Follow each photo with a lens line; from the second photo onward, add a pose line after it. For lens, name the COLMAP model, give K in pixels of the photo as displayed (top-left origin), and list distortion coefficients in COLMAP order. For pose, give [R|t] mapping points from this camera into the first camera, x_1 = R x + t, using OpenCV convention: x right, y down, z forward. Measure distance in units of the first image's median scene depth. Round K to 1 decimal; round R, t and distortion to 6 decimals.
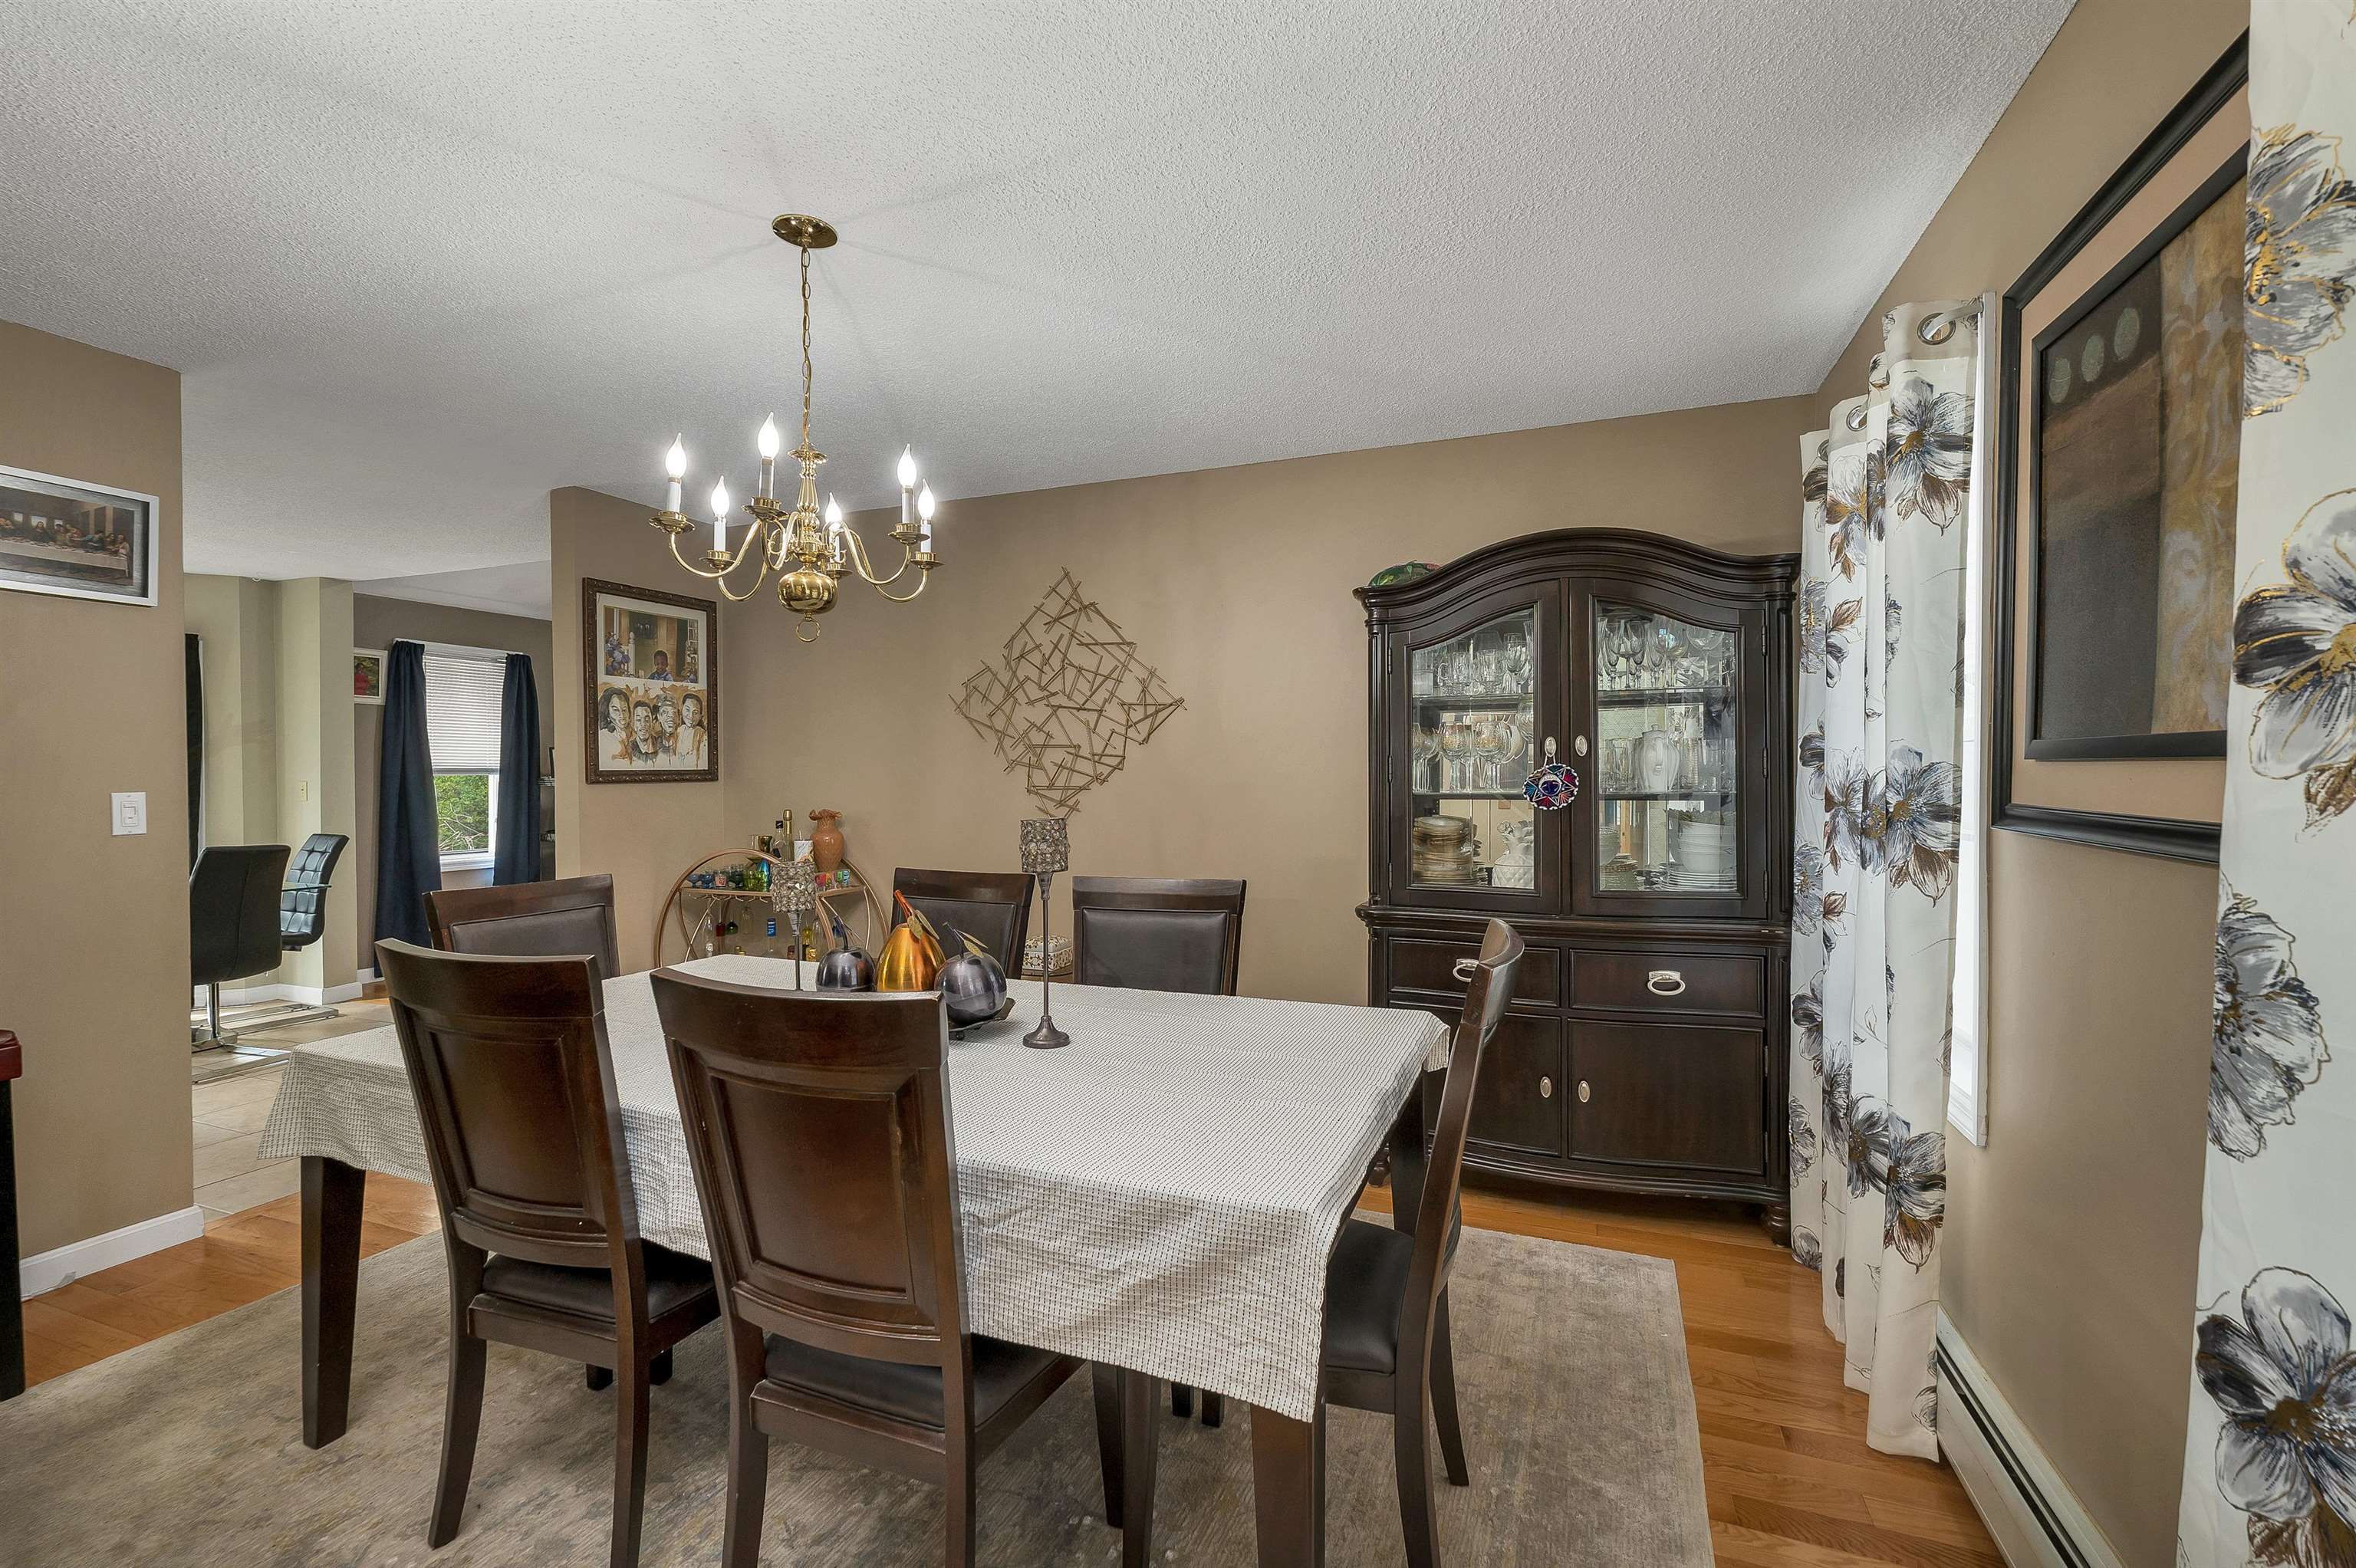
lens RADIAL K [[1011.5, 0, 1174.9], [0, 1011.5, 775.4], [0, 0, 1]] dist [-0.000236, -0.000012]
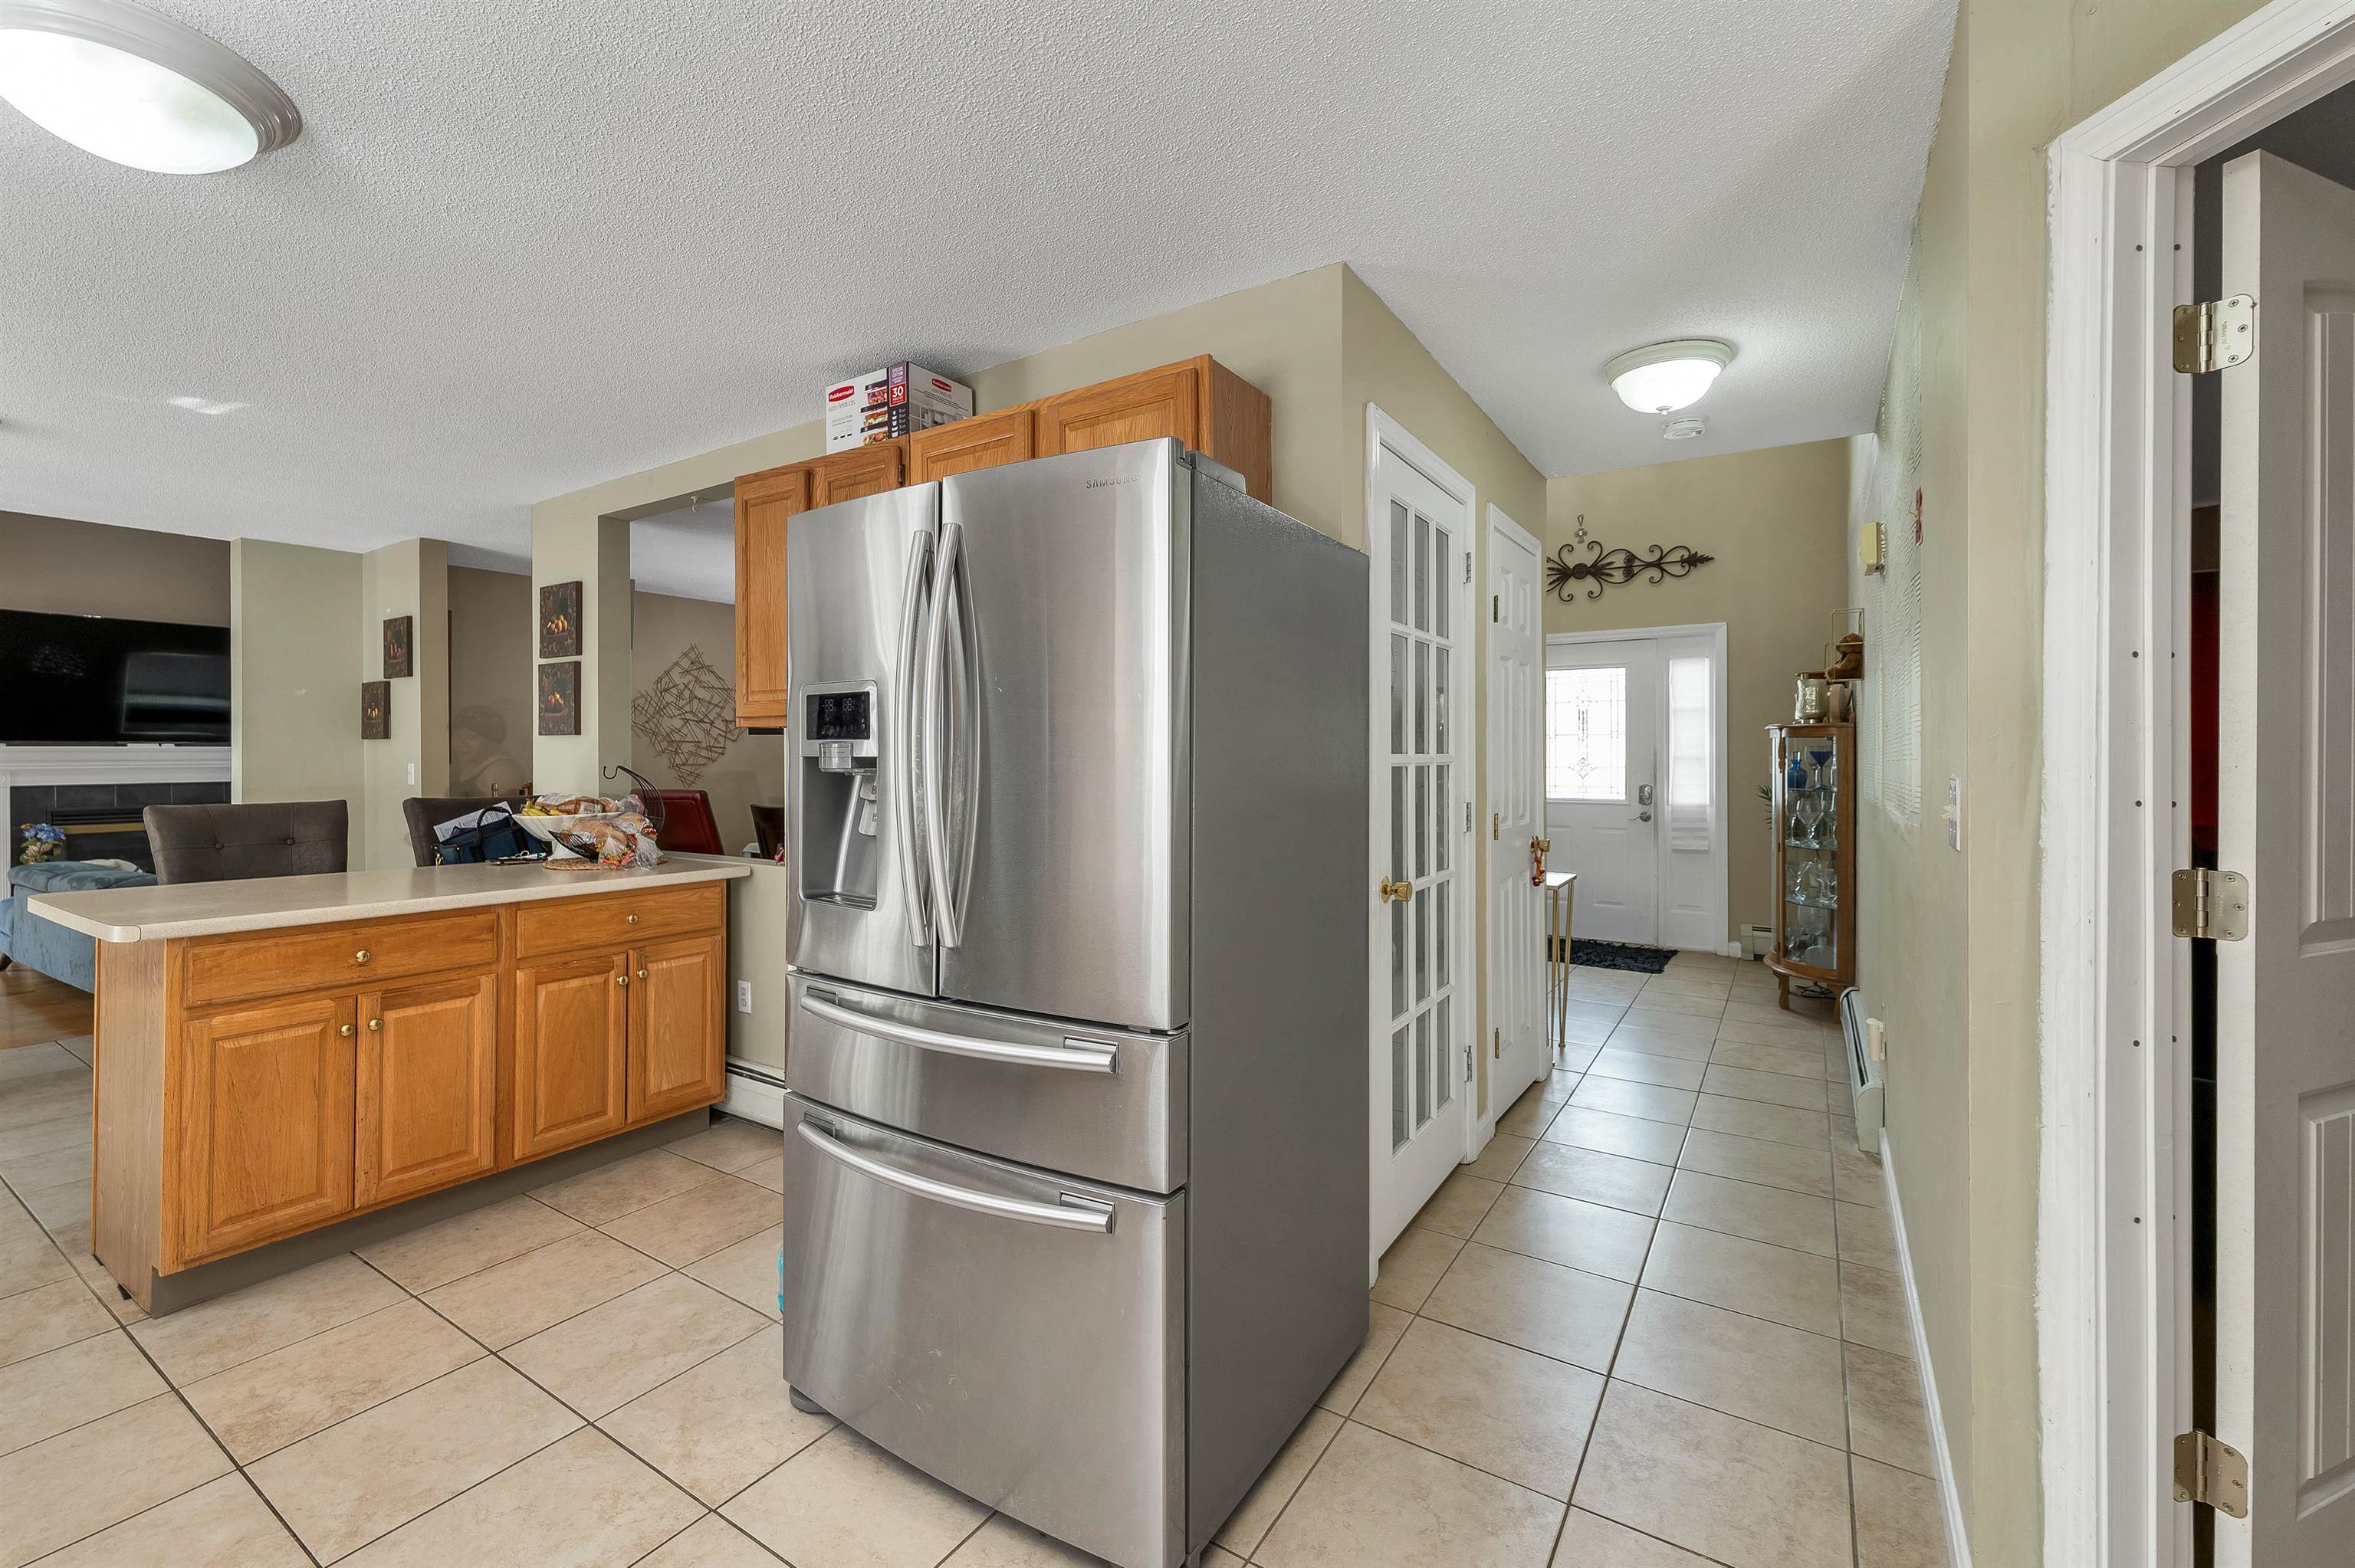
lens RADIAL K [[982.9, 0, 1185.4], [0, 982.9, 761.2], [0, 0, 1]] dist [0.002794, -0.000785]
pose [[0.211534, 0.000085, 0.977371, -1.648697], [0.005401, 0.999985, -0.001256, 0.012763], [-0.977356, 0.005545, 0.211530, -0.234705]]
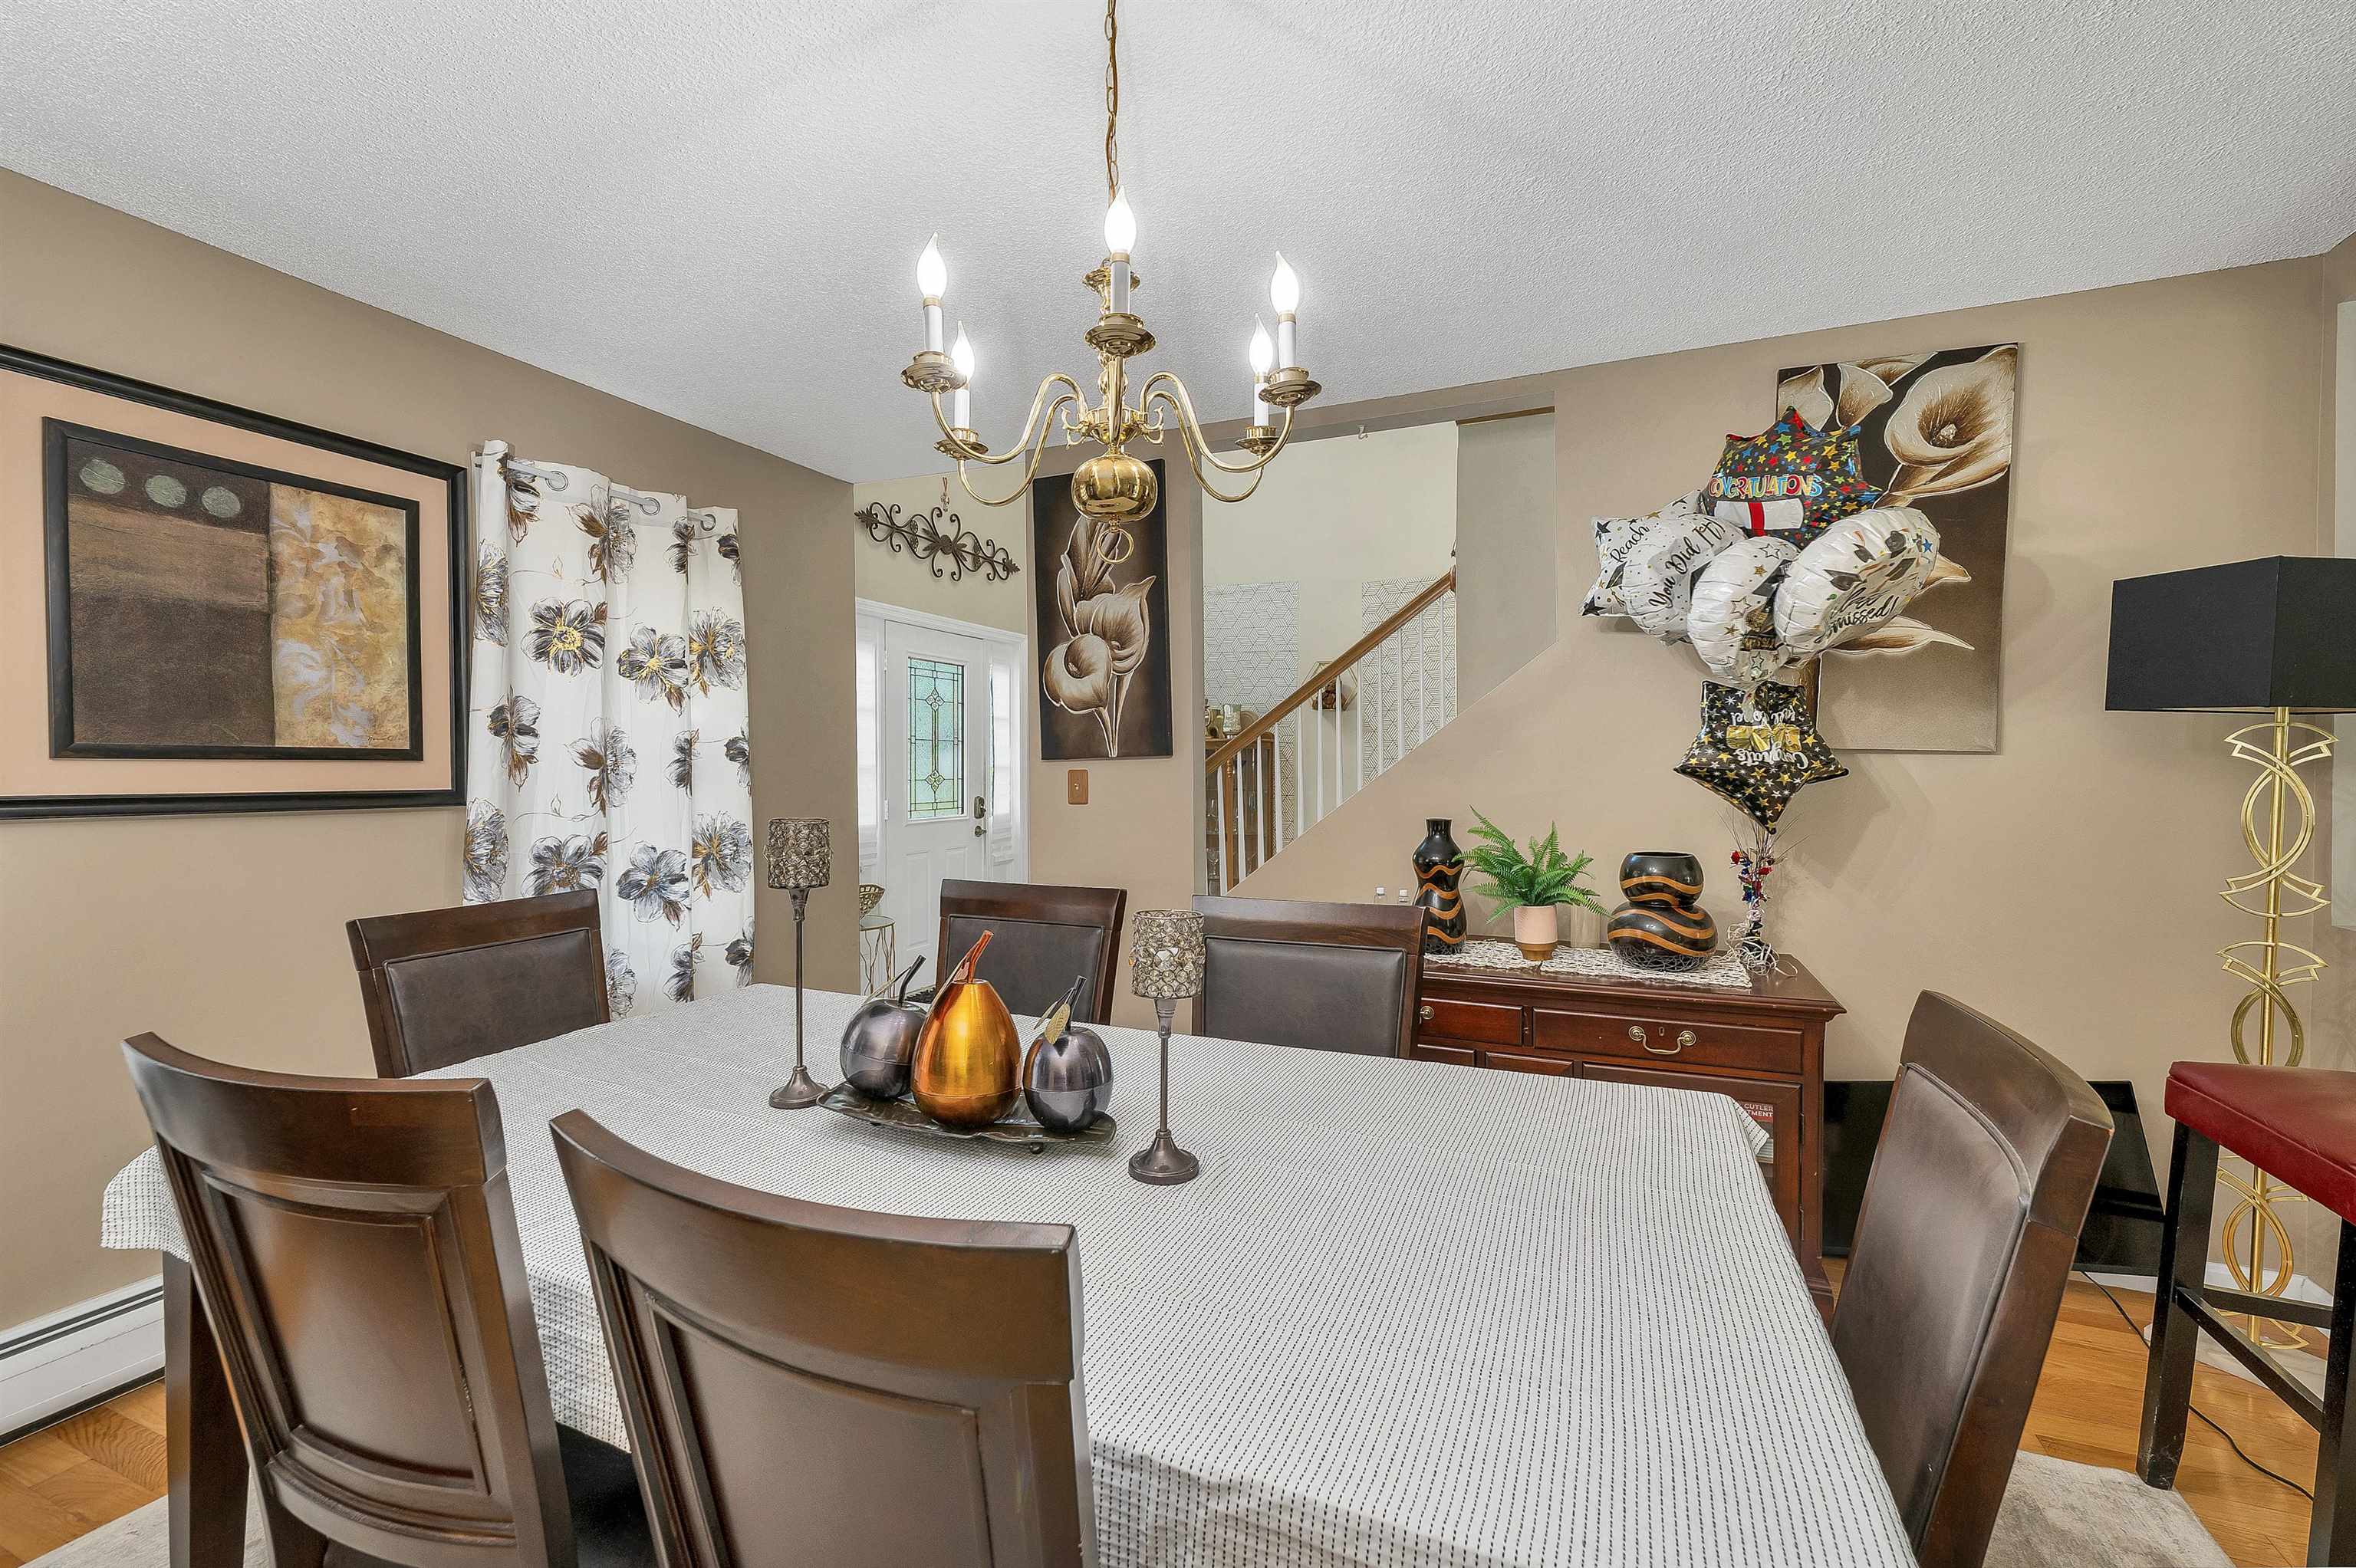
lens RADIAL K [[983.4, 0, 1173.0], [0, 983.4, 781.6], [0, 0, 1]] dist [0.002794, -0.000785]
pose [[-0.998707, 0.011374, 0.049548, -0.237708], [0.012473, 0.999682, 0.021928, 0.001972], [-0.049283, 0.022518, -0.998531, 0.869558]]
